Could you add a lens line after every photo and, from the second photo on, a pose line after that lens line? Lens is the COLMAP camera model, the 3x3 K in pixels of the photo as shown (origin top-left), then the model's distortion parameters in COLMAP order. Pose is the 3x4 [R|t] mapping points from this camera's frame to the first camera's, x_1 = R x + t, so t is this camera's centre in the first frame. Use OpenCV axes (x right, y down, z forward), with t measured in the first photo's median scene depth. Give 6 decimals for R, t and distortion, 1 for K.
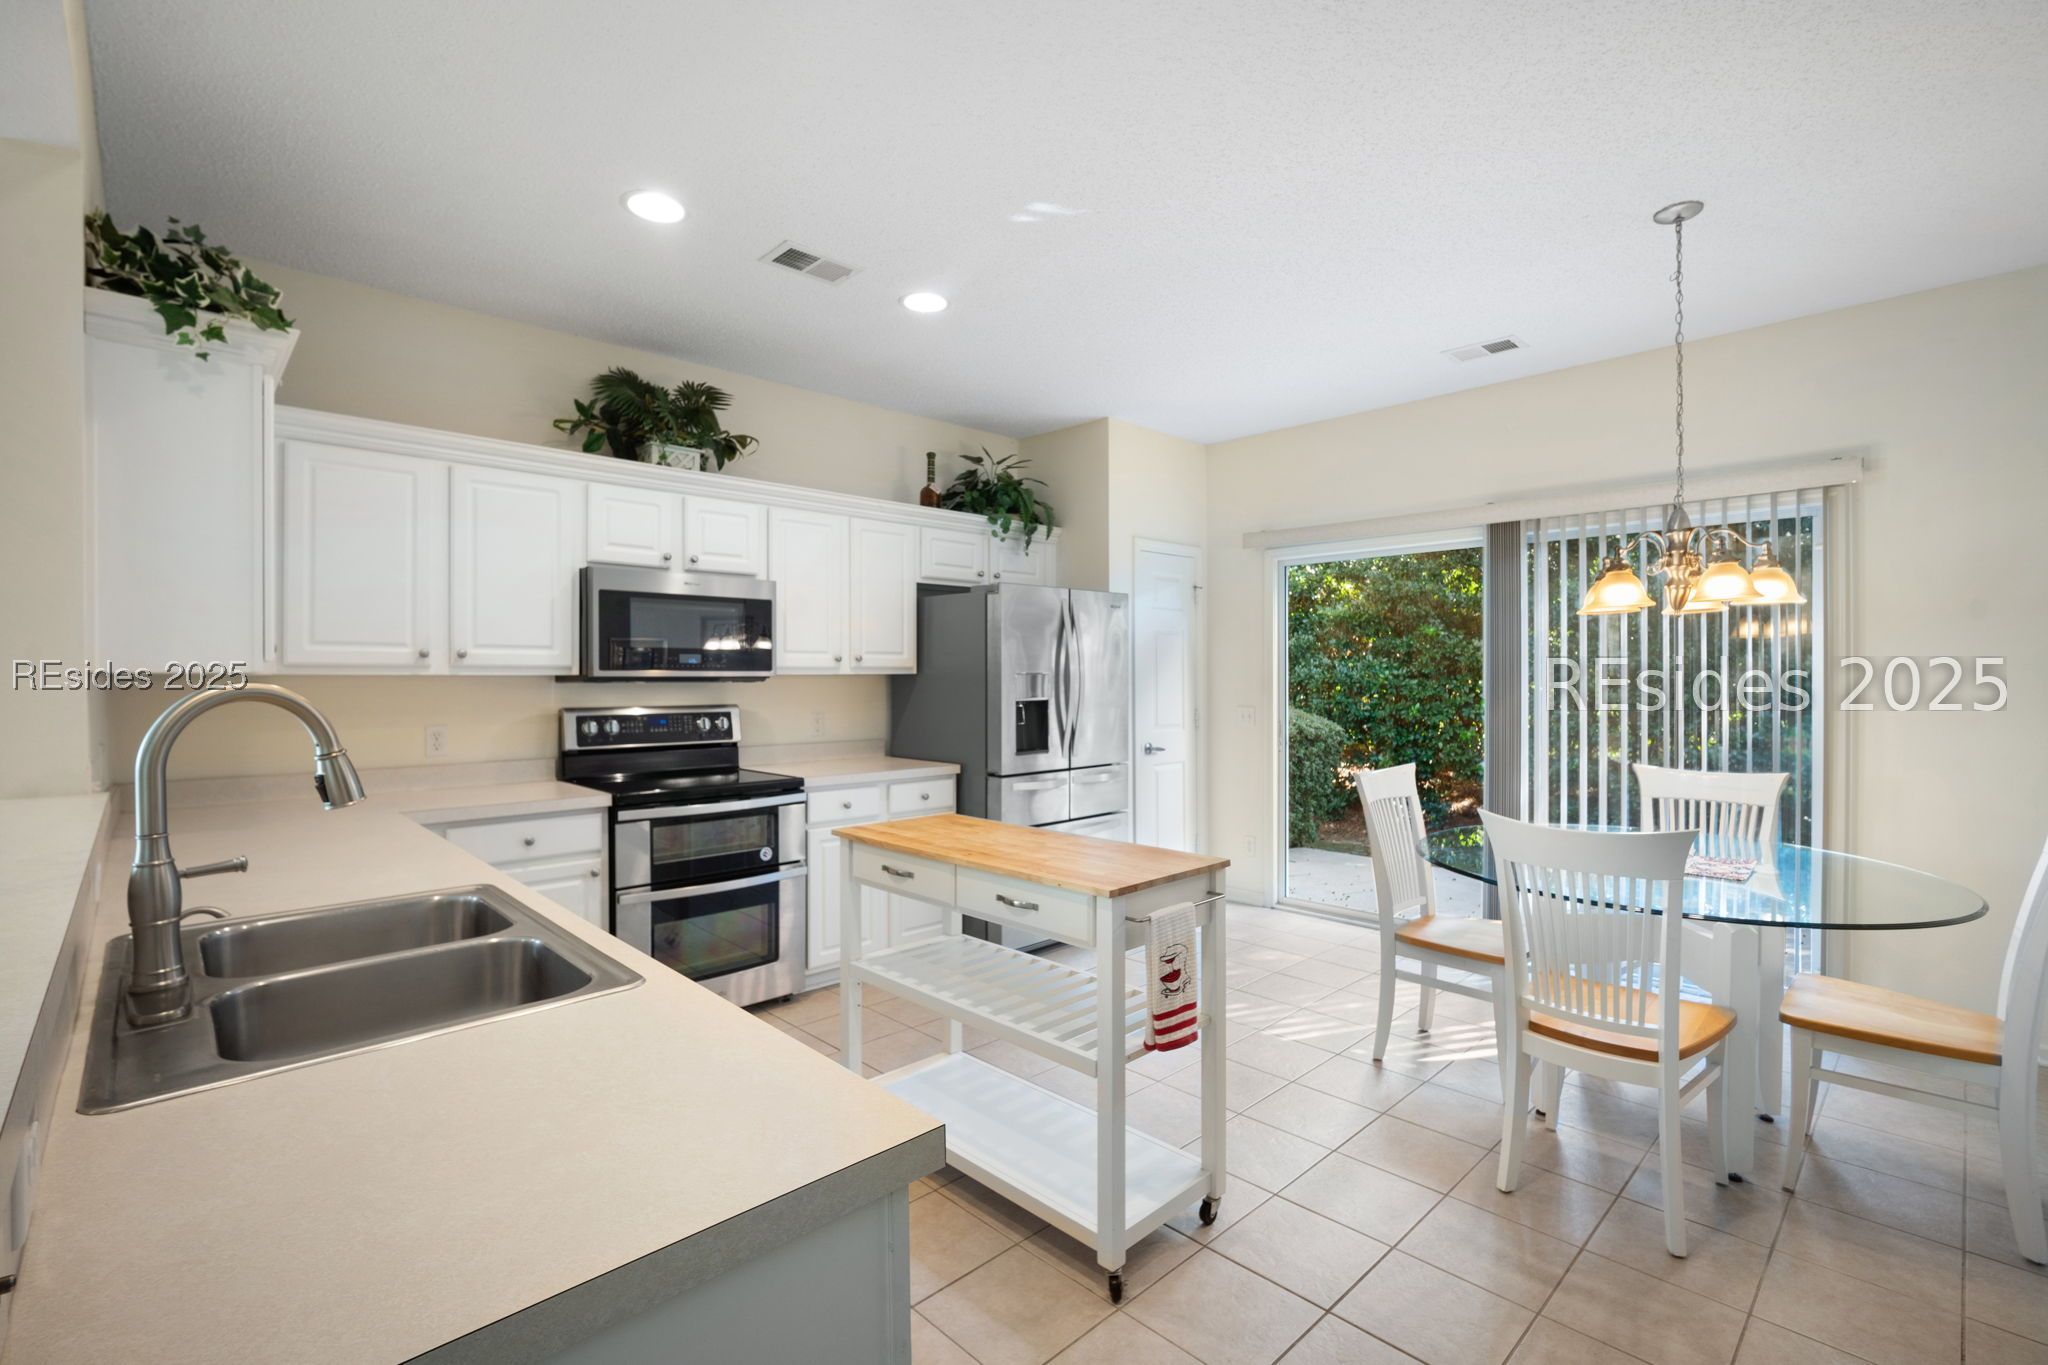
lens RADIAL K [[915.9, 0, 1012.0], [0, 915.9, 673.8], [0, 0, 1]] dist [-0.003568, -0.000002]
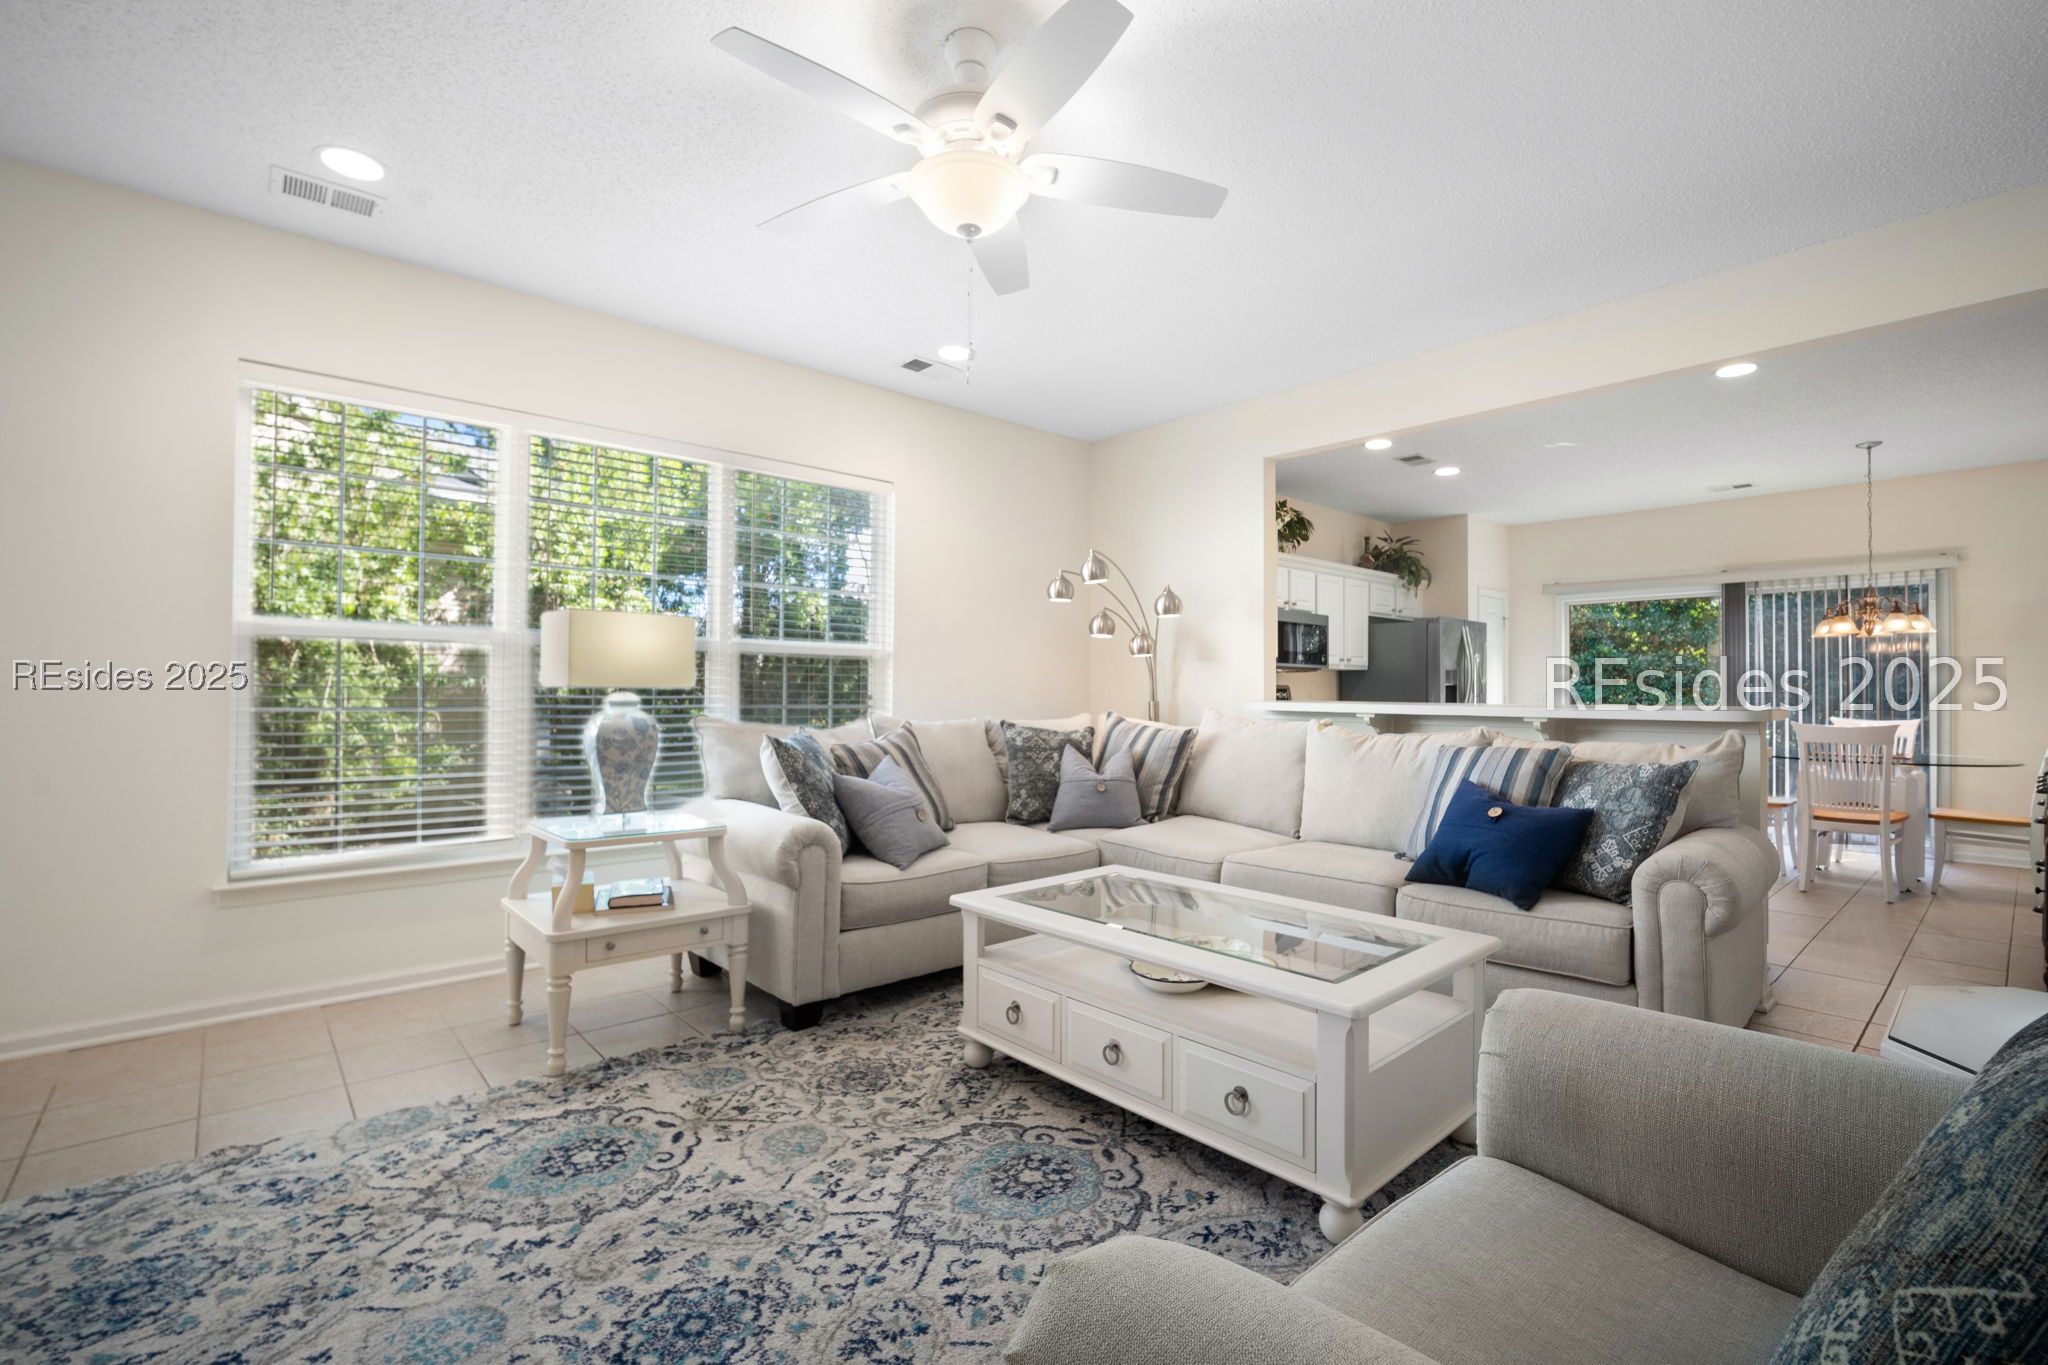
lens RADIAL K [[872.4, 0, 1024.0], [0, 872.4, 682.5], [0, 0, 1]] dist [-0.000742, -0.000060]
pose [[0.999039, 0.009389, -0.042817, -0.768934], [-0.009687, 0.999930, -0.006759, 0.048928], [0.042751, 0.007167, 0.999060, -0.737012]]
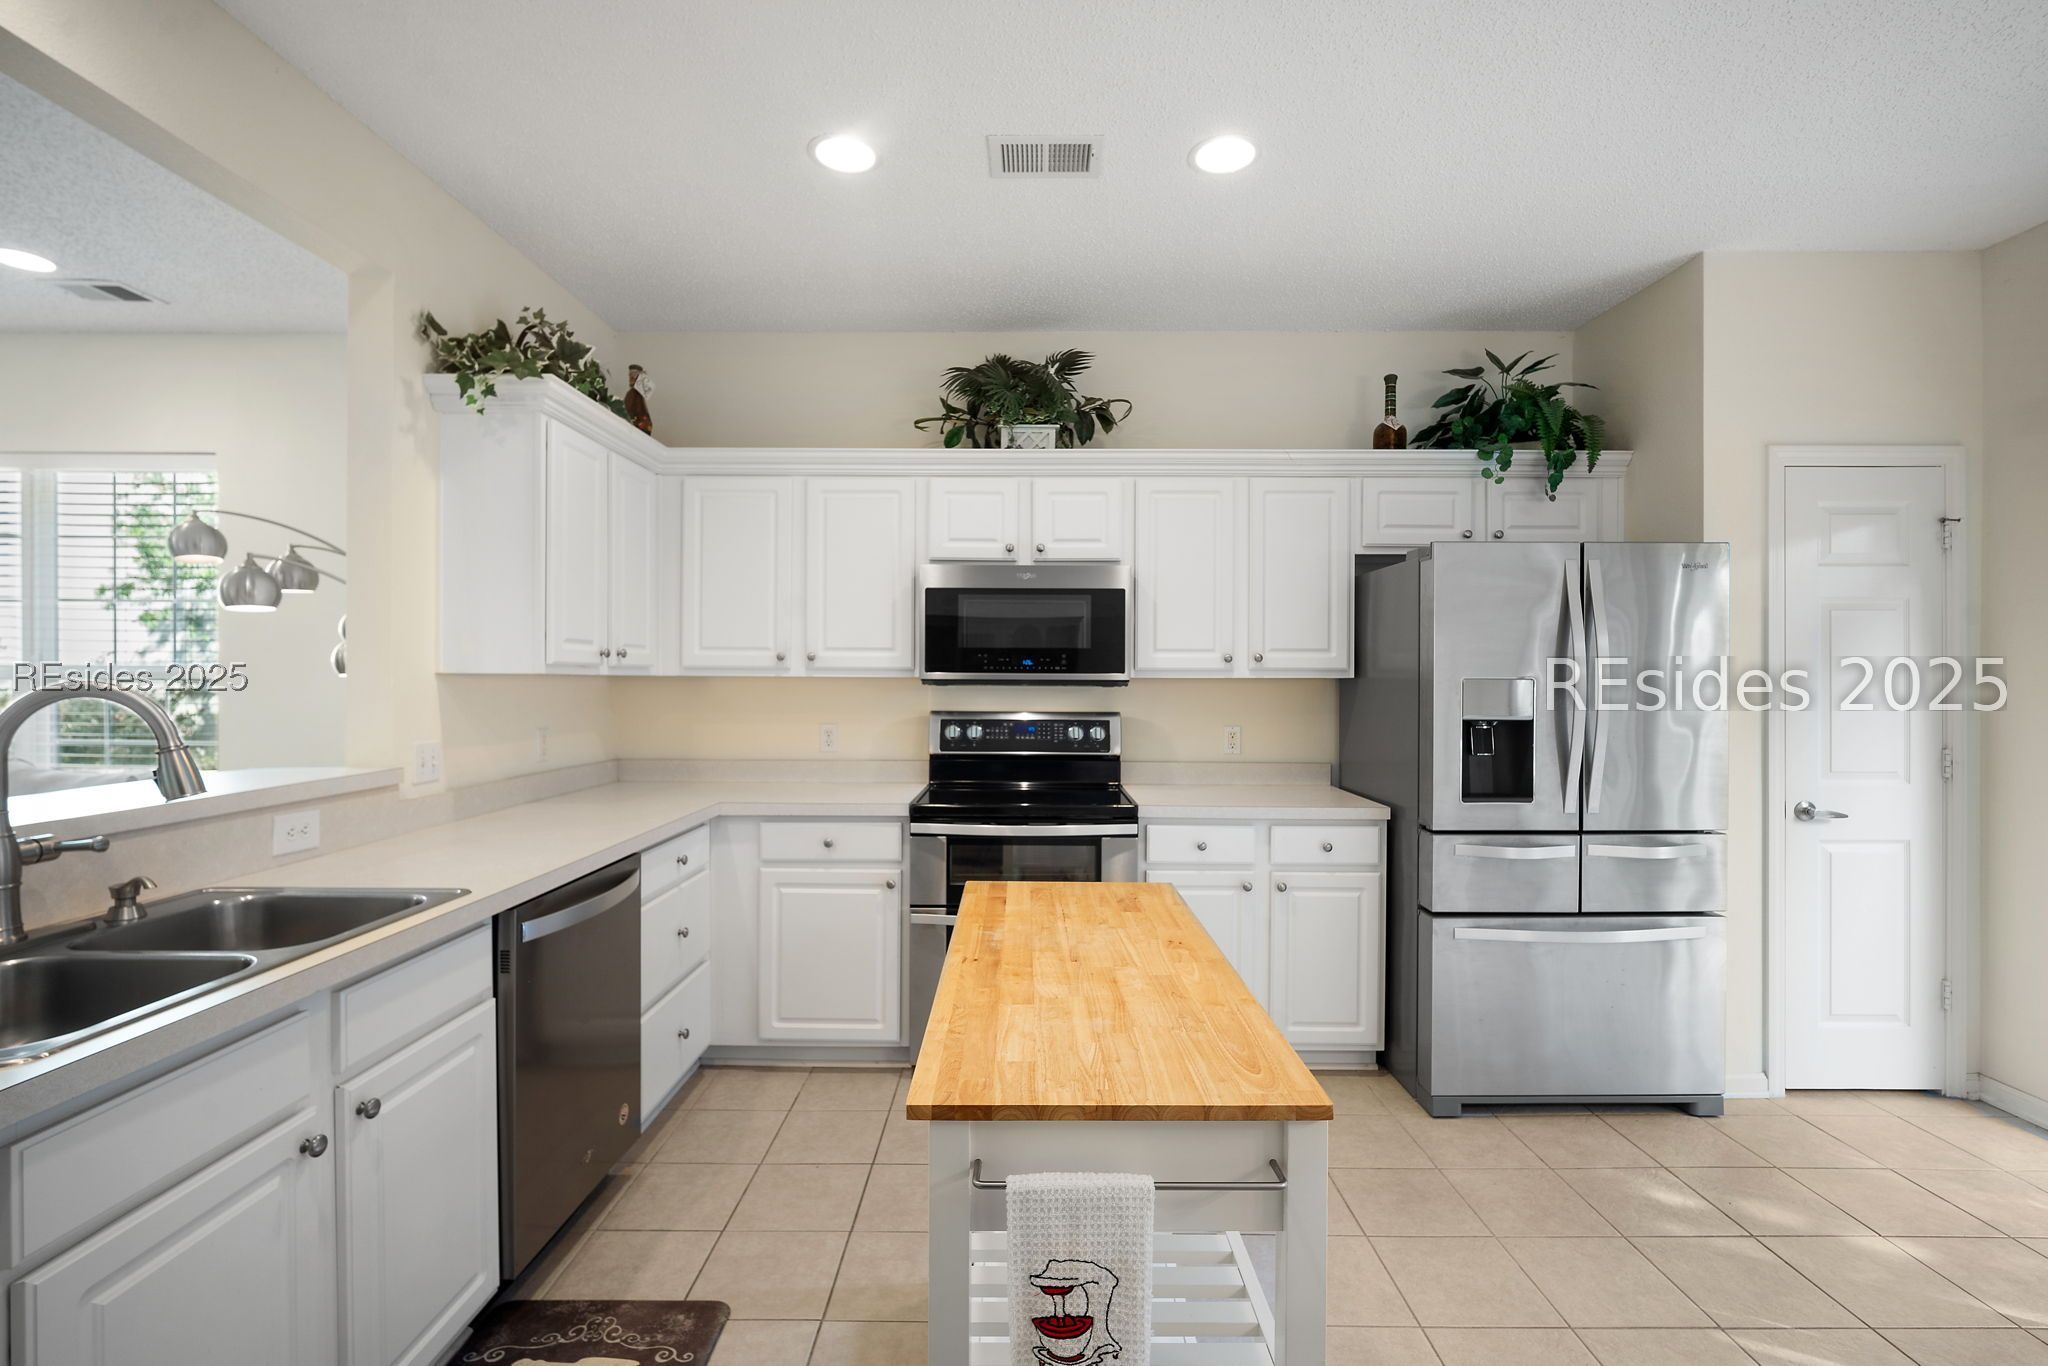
lens RADIAL K [[915.9, 0, 1012.0], [0, 915.9, 674.3], [0, 0, 1]] dist [-0.003568, -0.000002]
pose [[0.724185, 0.002793, -0.689600, 0.235363], [-0.004343, 0.999990, -0.000511, -0.001597], [0.689592, 0.003365, 0.724190, 0.315478]]
